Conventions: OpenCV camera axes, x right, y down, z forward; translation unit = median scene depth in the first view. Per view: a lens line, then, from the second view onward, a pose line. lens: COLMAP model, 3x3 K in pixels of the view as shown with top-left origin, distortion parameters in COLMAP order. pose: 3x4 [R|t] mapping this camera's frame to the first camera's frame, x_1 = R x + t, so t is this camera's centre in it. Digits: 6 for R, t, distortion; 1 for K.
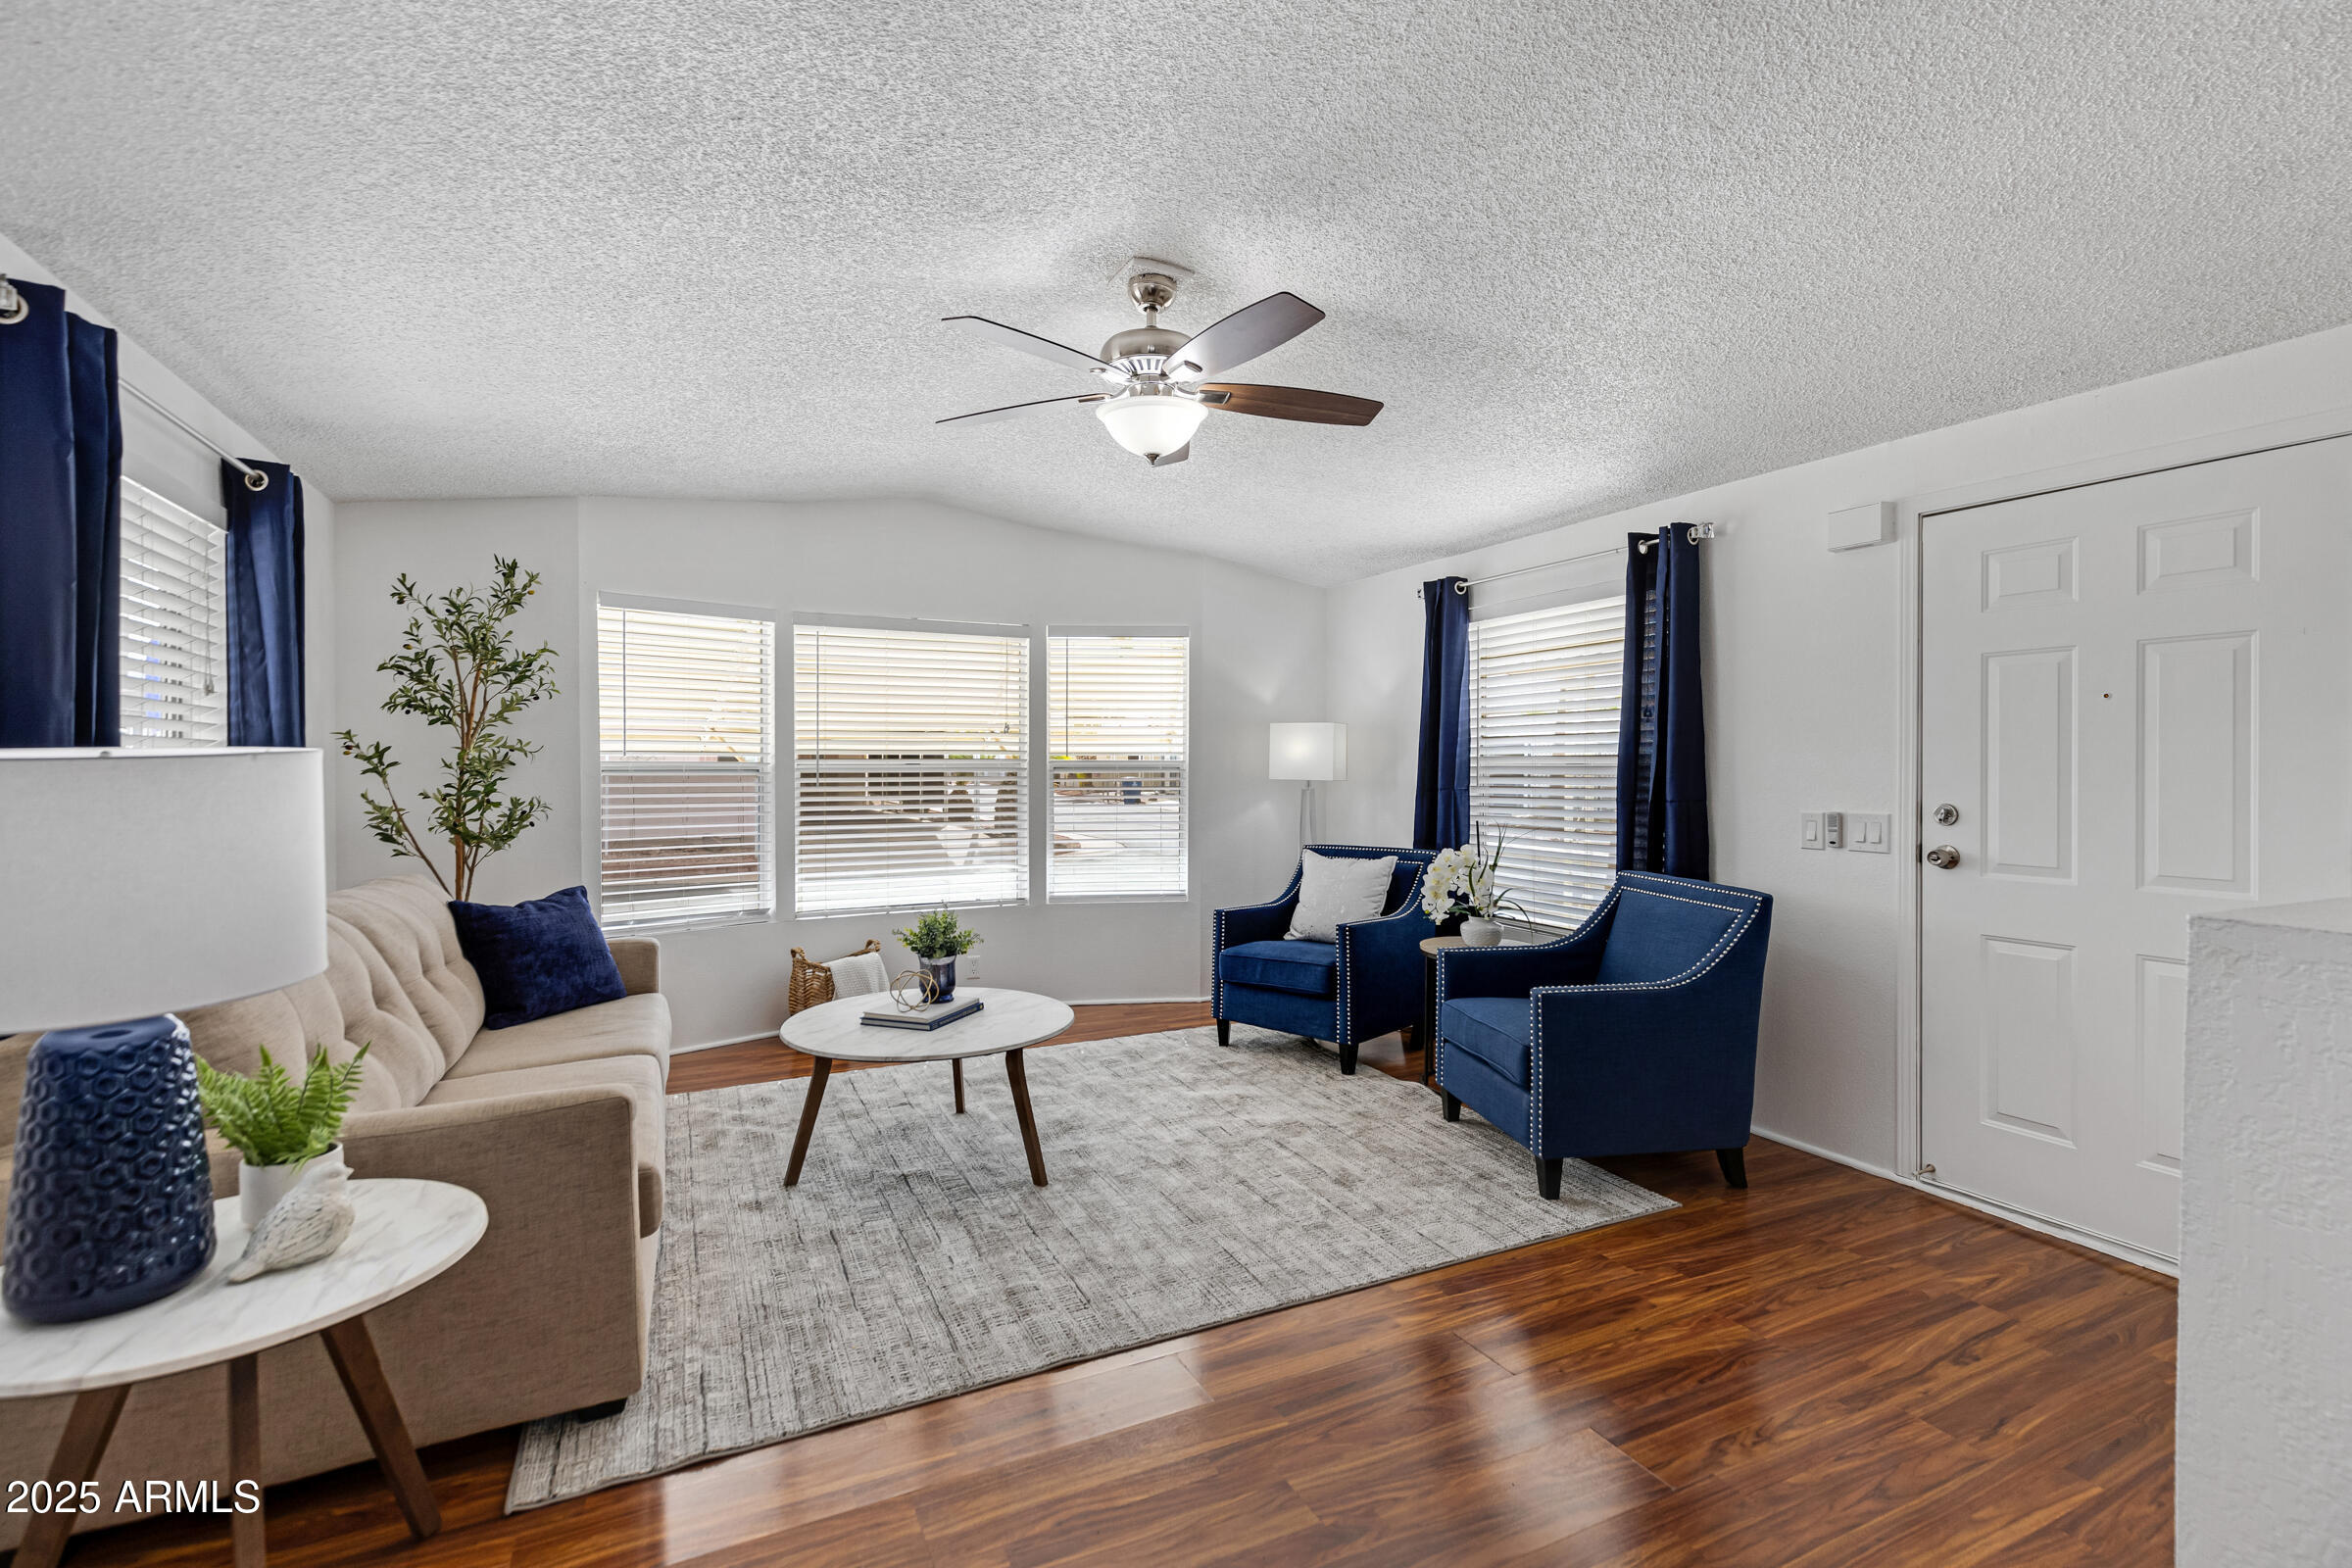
lens RADIAL K [[1046.0, 0, 1172.4], [0, 1046.0, 770.7], [0, 0, 1]] dist [0.001610, 0.000199]
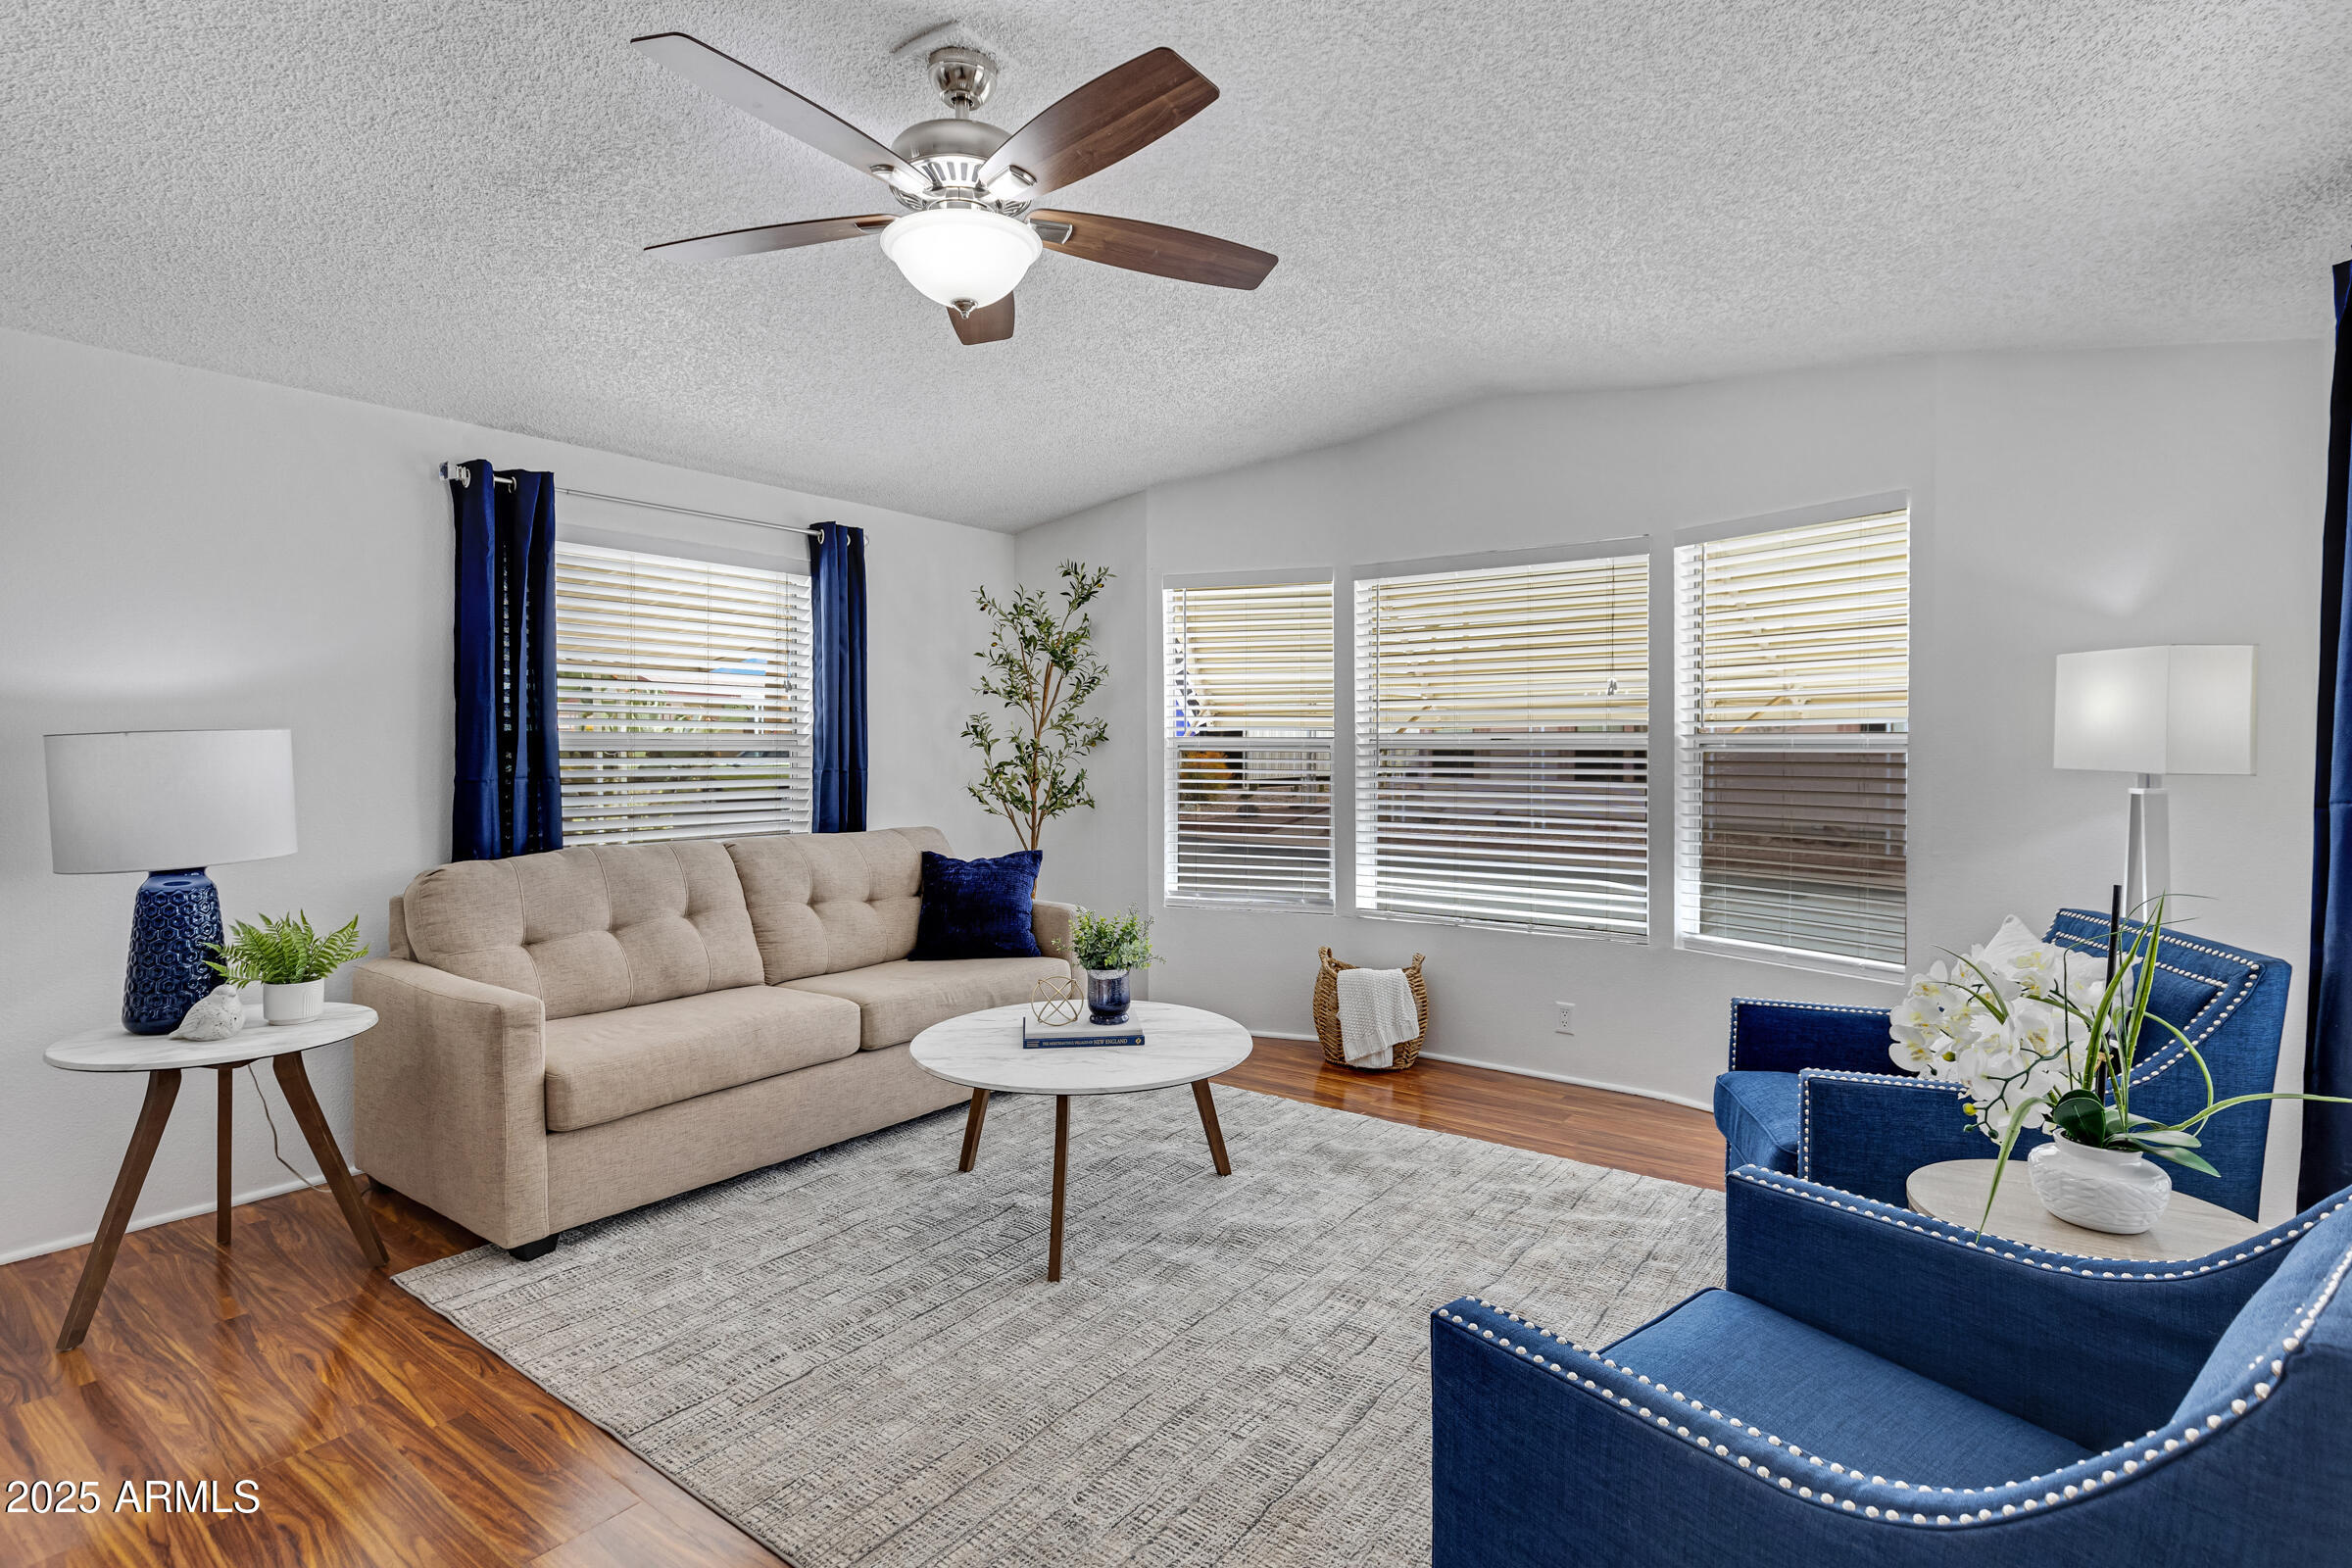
lens RADIAL K [[1142.8, 0, 1171.3], [0, 1142.8, 756.9], [0, 0, 1]] dist [-0.001496, -0.000285]
pose [[0.459175, 0.012058, -0.888264, 0.503416], [0.000373, 0.999905, 0.013767, -0.006438], [0.888346, -0.006653, 0.459127, 0.512247]]
